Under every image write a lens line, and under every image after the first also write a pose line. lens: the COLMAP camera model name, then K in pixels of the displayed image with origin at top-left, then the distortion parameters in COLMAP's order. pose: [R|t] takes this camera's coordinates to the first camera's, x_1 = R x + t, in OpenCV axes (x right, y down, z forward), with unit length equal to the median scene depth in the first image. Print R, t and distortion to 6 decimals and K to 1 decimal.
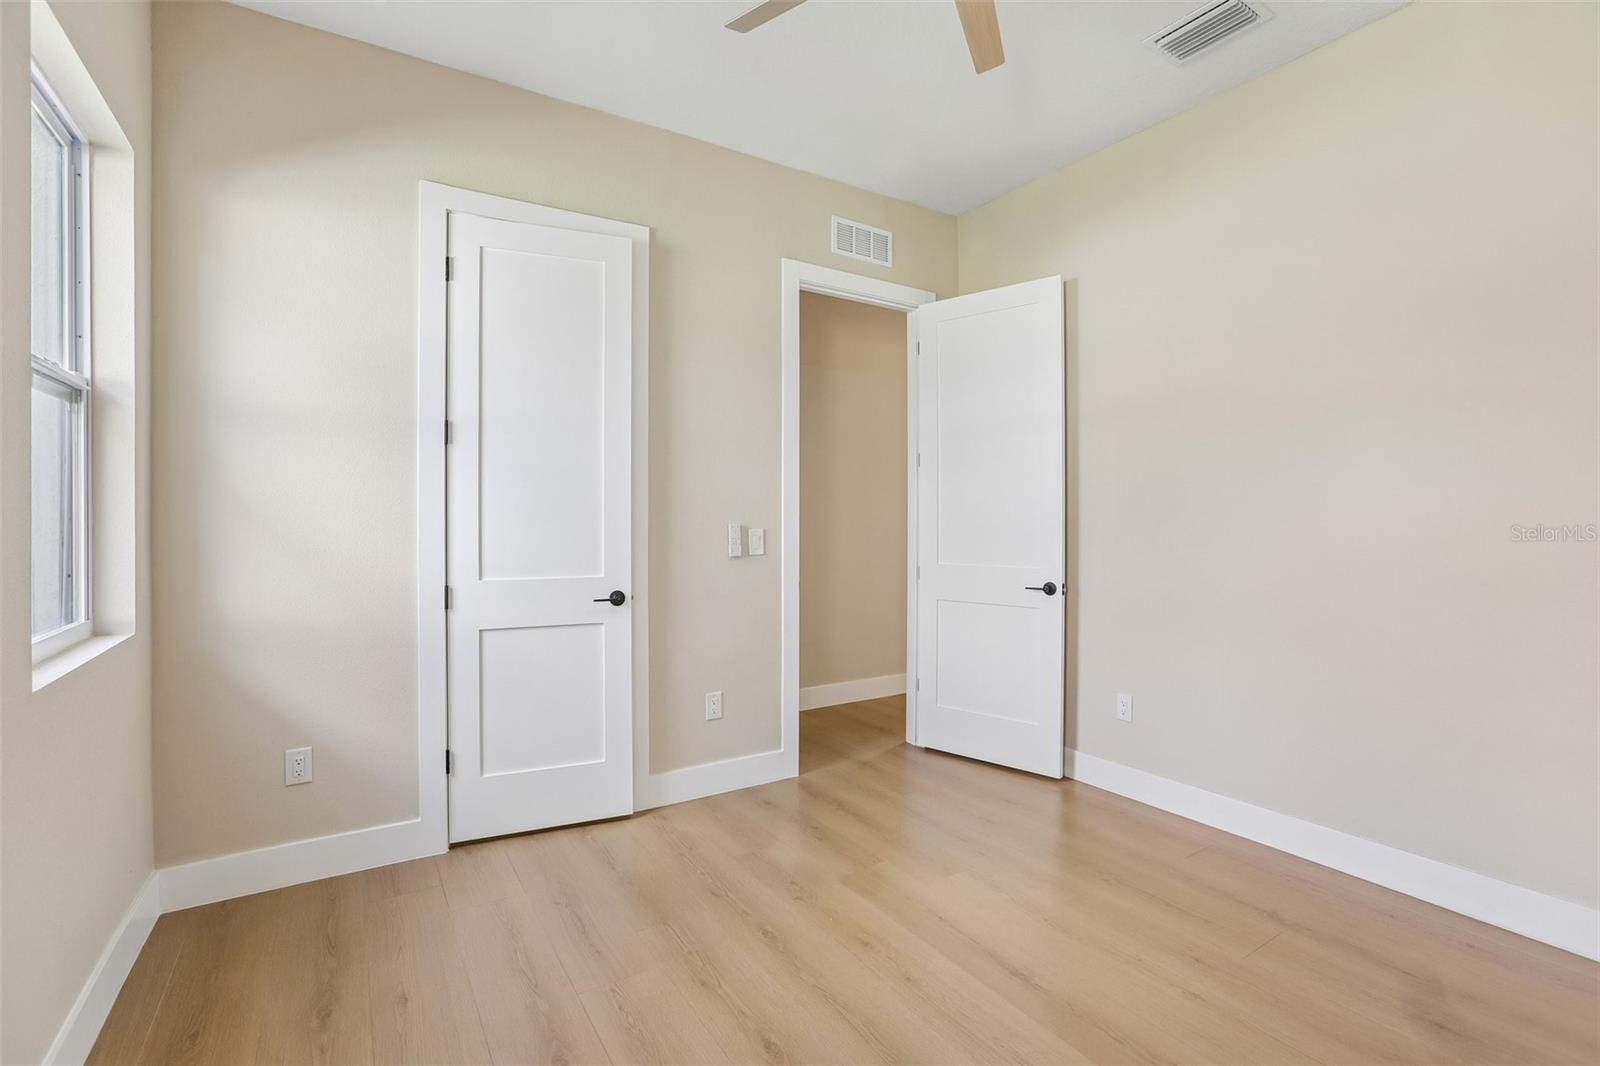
lens RADIAL K [[738.9, 0, 822.3], [0, 738.9, 512.5], [0, 0, 1]] dist [-0.017664, 0.001584]
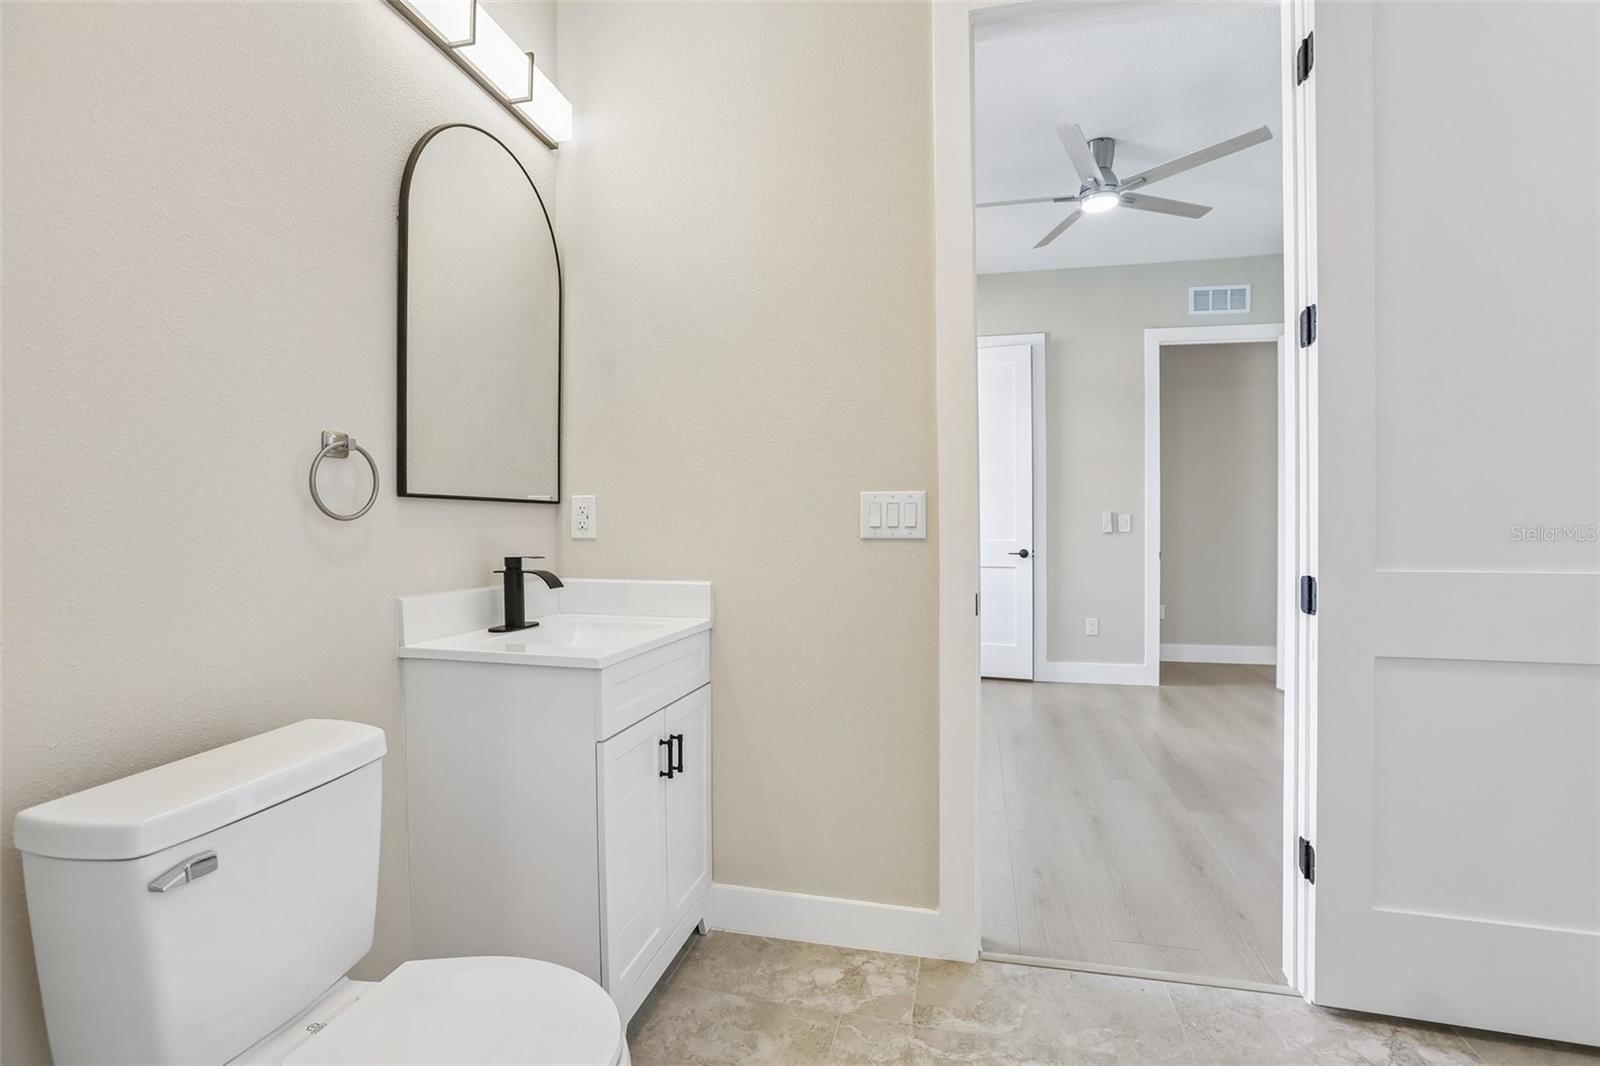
lens RADIAL K [[738.9, 0, 811.2], [0, 738.9, 527.6], [0, 0, 1]] dist [-0.017664, 0.001584]
pose [[0.712889, 0.006799, -0.701244, 0.513250], [0.007822, 0.999814, 0.017646, 0.017469], [0.701233, -0.018065, 0.712703, -0.520022]]
